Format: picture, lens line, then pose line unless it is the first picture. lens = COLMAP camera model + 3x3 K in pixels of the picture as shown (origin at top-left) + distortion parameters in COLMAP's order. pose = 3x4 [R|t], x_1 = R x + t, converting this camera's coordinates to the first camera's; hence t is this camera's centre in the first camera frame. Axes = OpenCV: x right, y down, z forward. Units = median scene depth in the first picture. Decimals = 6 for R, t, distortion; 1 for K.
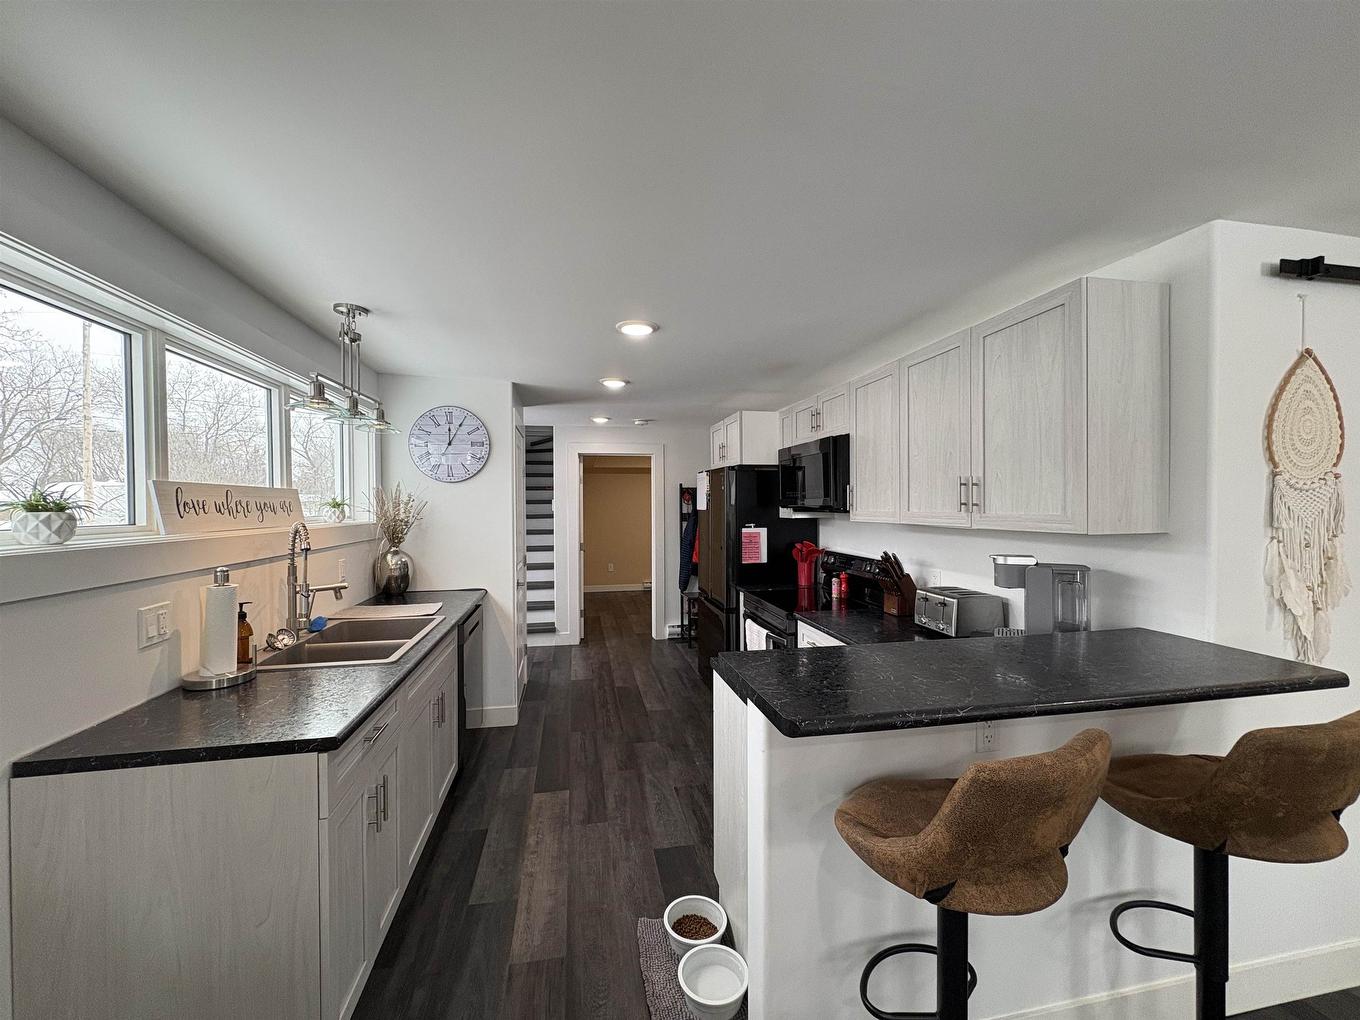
lens RADIAL K [[539.6, 0, 678.9], [0, 539.6, 509.8], [0, 0, 1]] dist [-0.000443, 0.000132]
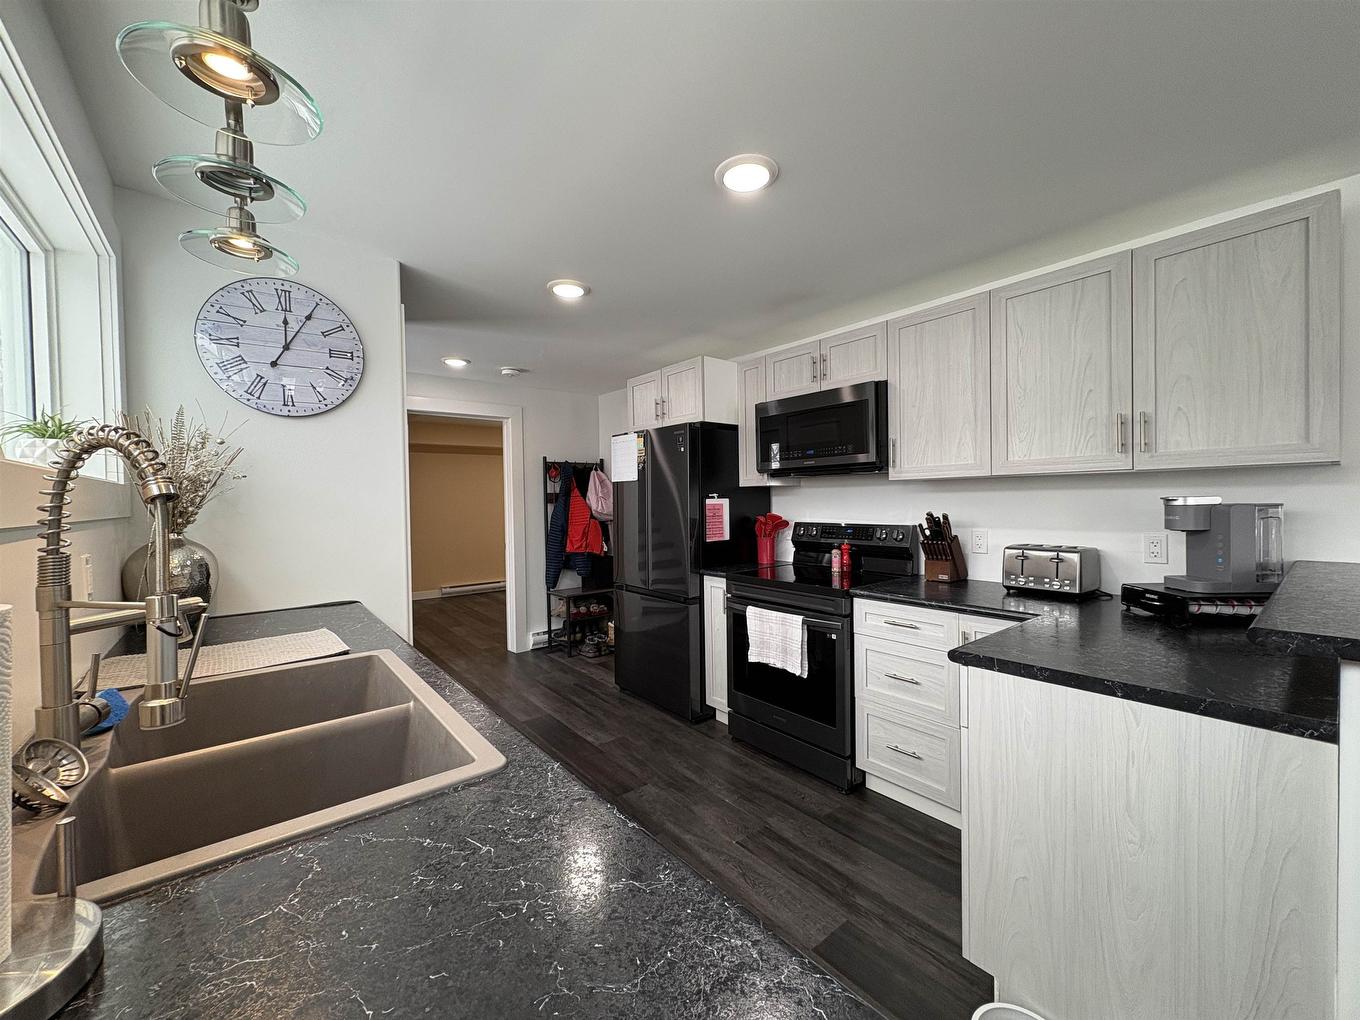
lens RADIAL K [[539.6, 0, 678.9], [0, 539.6, 509.8], [0, 0, 1]] dist [-0.000443, 0.000132]
pose [[0.885067, -0.015842, 0.465195, -0.351070], [0.014696, 0.999873, 0.006089, 0.052315], [-0.465232, 0.001447, 0.885187, 0.338137]]
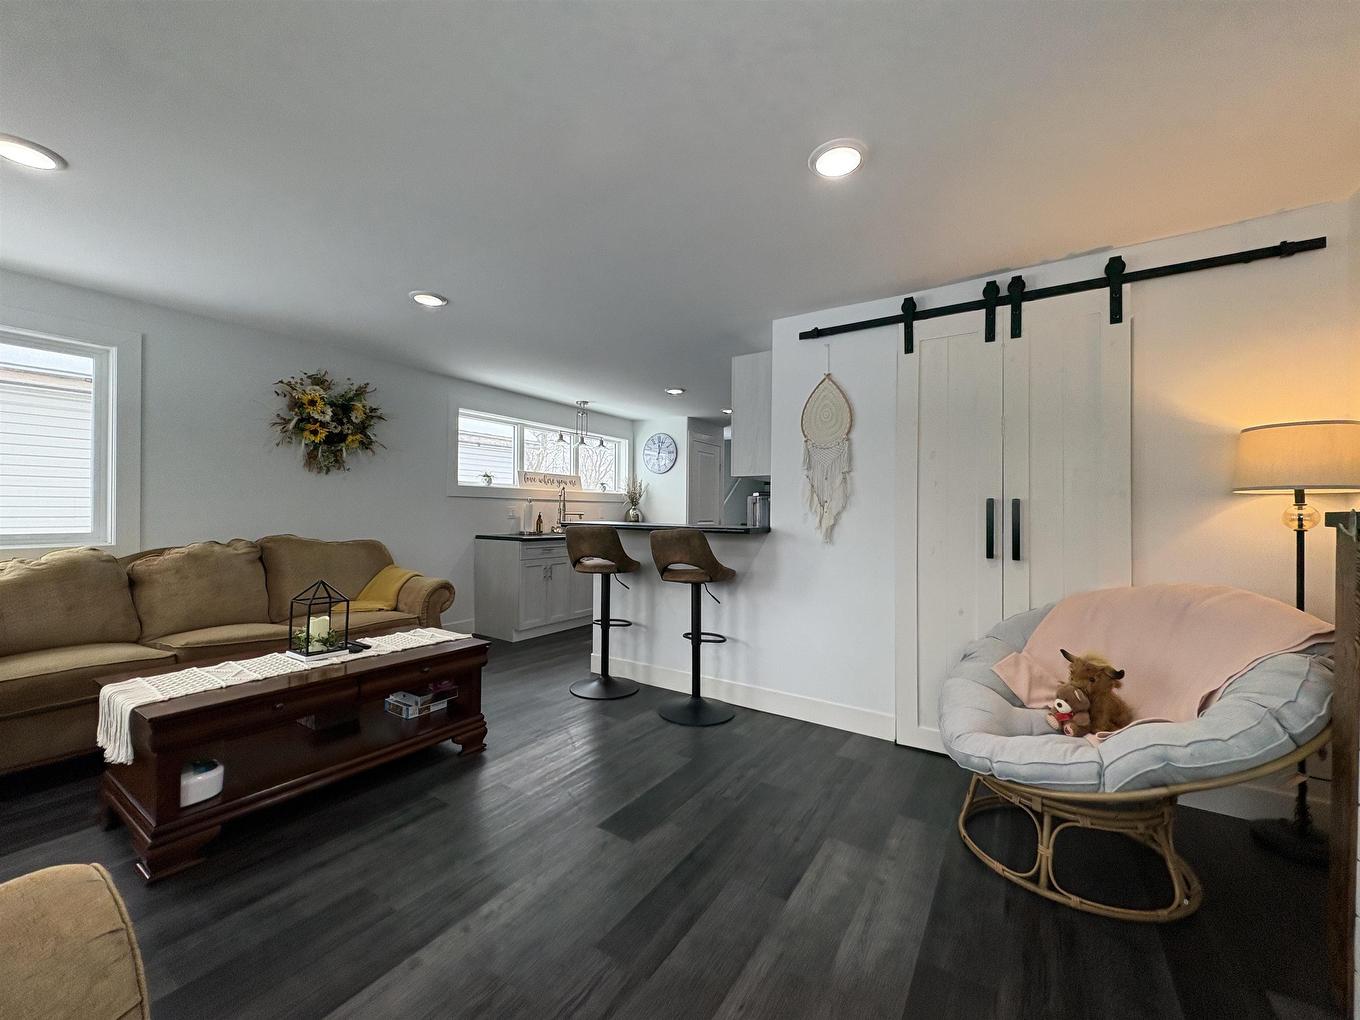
lens RADIAL K [[539.6, 0, 678.9], [0, 539.6, 509.8], [0, 0, 1]] dist [-0.000443, 0.000132]
pose [[0.716177, 0.008682, -0.697865, 1.020521], [-0.019846, 0.999772, -0.007929, 0.096727], [0.697636, 0.019528, 0.716186, -0.331048]]
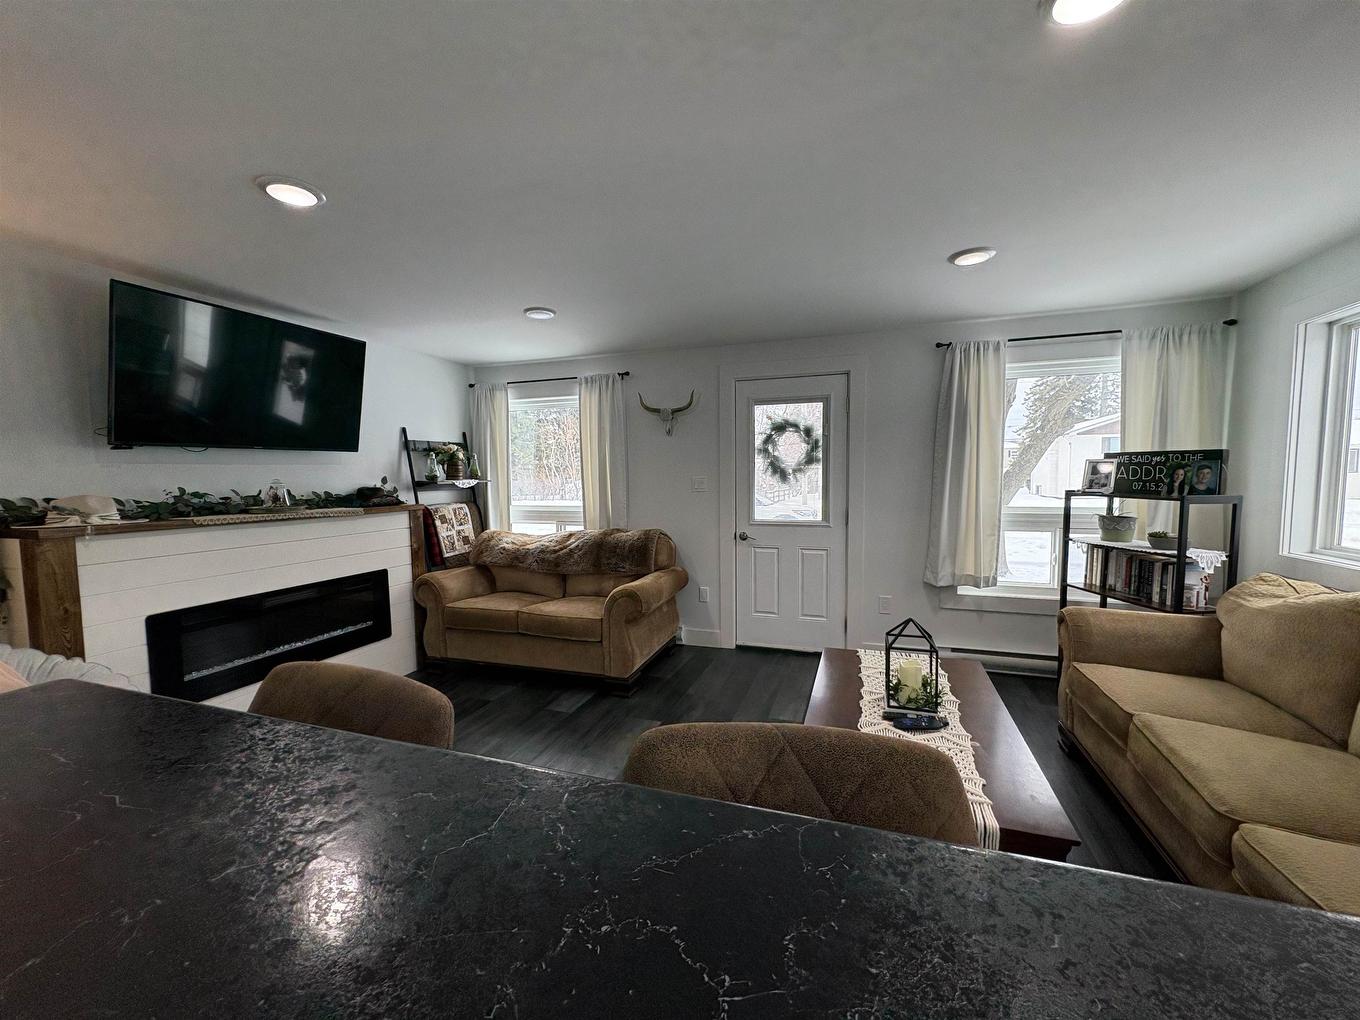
lens RADIAL K [[539.6, 0, 678.9], [0, 539.6, 509.8], [0, 0, 1]] dist [-0.000443, 0.000132]
pose [[-0.860305, -0.019382, 0.509410, 0.134531], [0.018813, 0.997389, 0.069721, 0.032828], [-0.509432, 0.069565, -0.857695, 0.448792]]
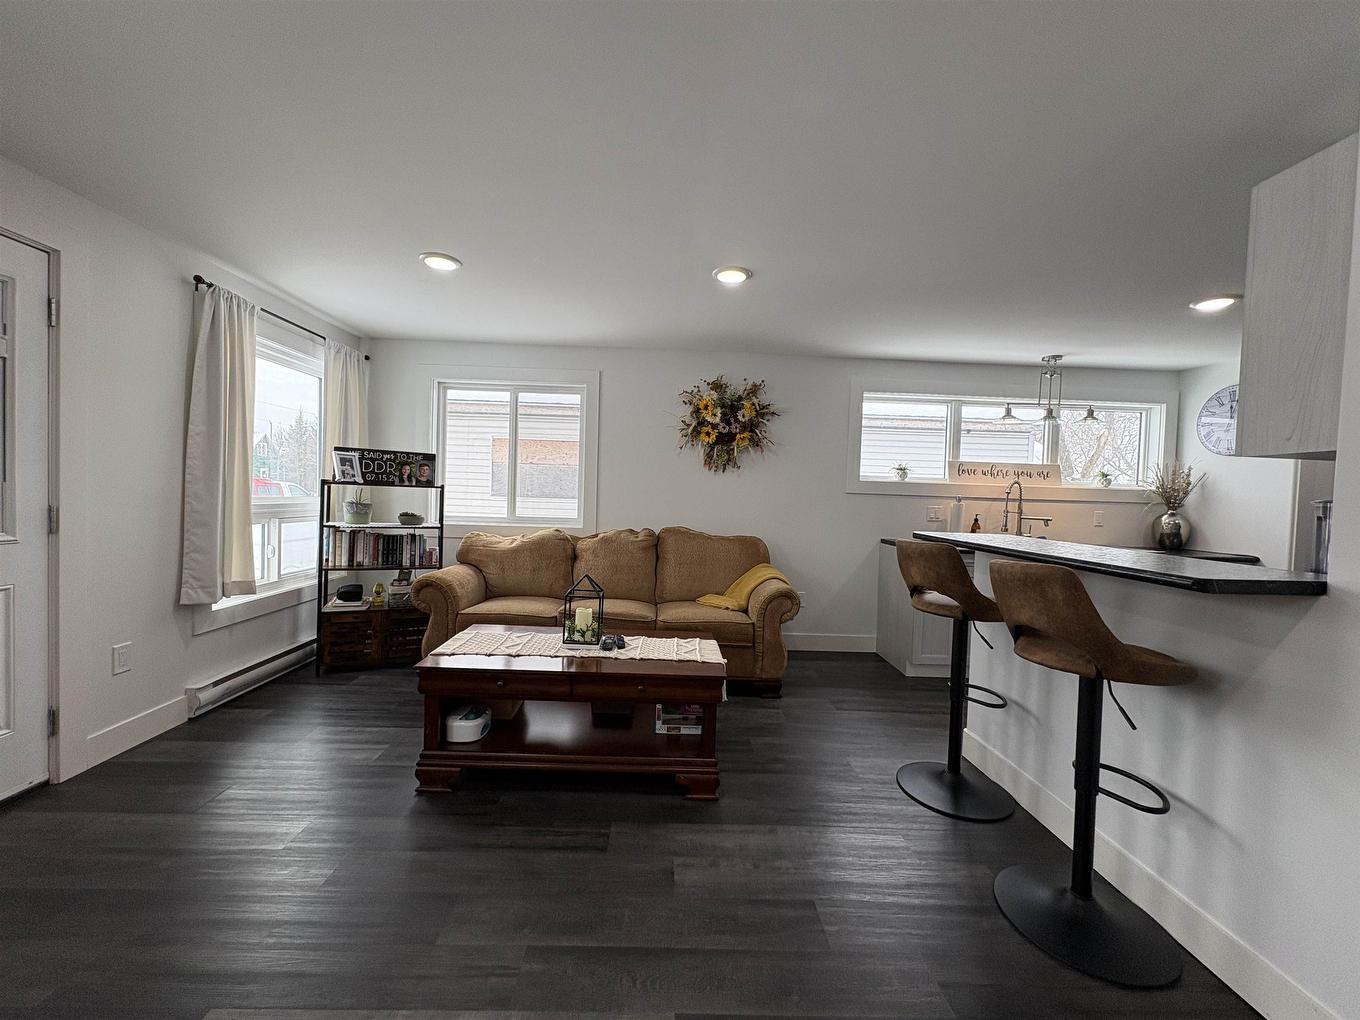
lens RADIAL K [[539.6, 0, 678.9], [0, 539.6, 509.8], [0, 0, 1]] dist [-0.000443, 0.000132]
pose [[-0.165389, 0.028873, -0.985806, 0.910356], [-0.041150, 0.998499, 0.036149, 0.071041], [0.985370, 0.046544, -0.163953, 0.086539]]
